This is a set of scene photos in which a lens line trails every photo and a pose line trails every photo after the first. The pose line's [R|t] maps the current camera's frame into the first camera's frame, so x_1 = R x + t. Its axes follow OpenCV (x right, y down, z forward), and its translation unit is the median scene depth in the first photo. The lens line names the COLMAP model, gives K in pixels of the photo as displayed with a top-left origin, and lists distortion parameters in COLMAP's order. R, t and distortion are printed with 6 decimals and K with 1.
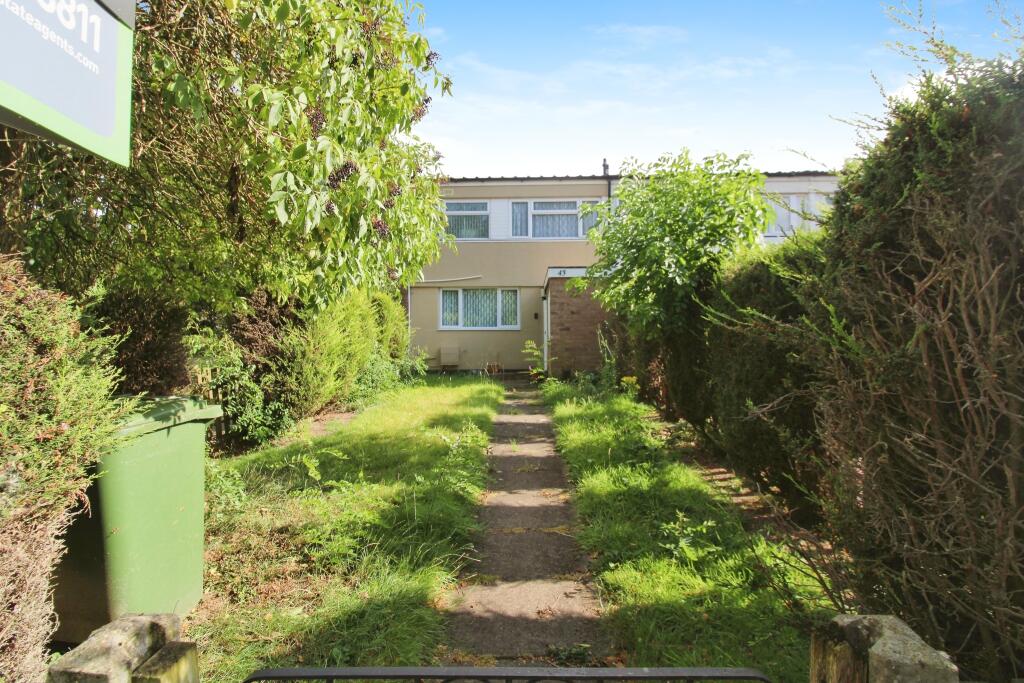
lens RADIAL K [[425.8, 0, 511.6], [0, 425.8, 331.8], [0, 0, 1]] dist [0.033044, 0.000038]
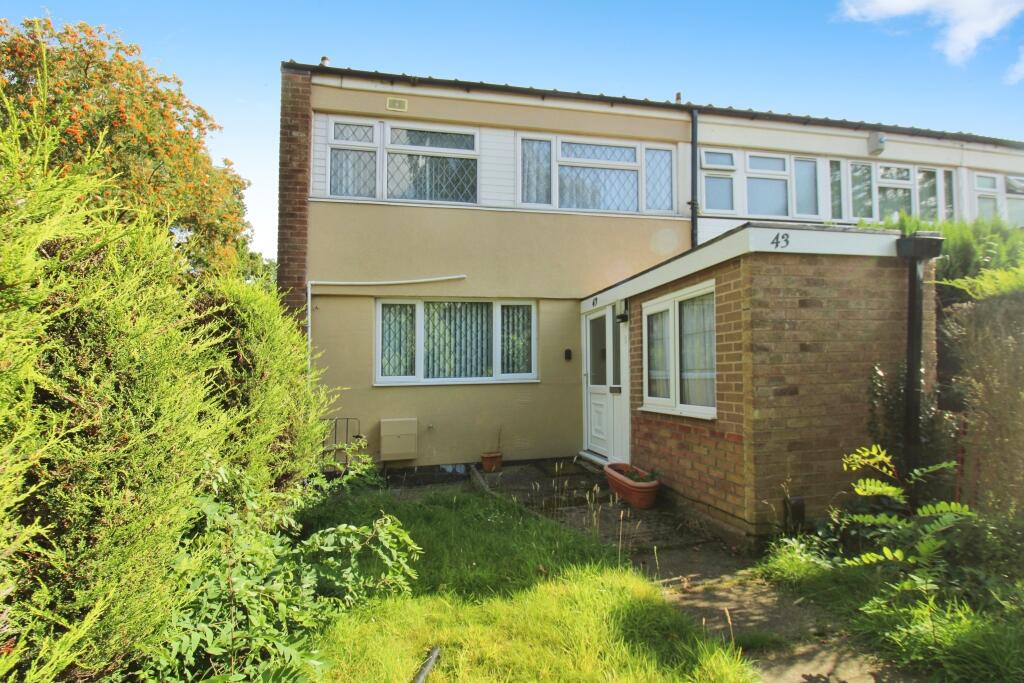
lens RADIAL K [[488.6, 0, 524.2], [0, 488.6, 344.7], [0, 0, 1]] dist [-0.001041, -0.000243]
pose [[0.975075, -0.003785, 0.221841, -0.129455], [0.015839, 0.998491, -0.052582, -0.019349], [-0.221308, 0.054785, 0.973664, 0.430081]]
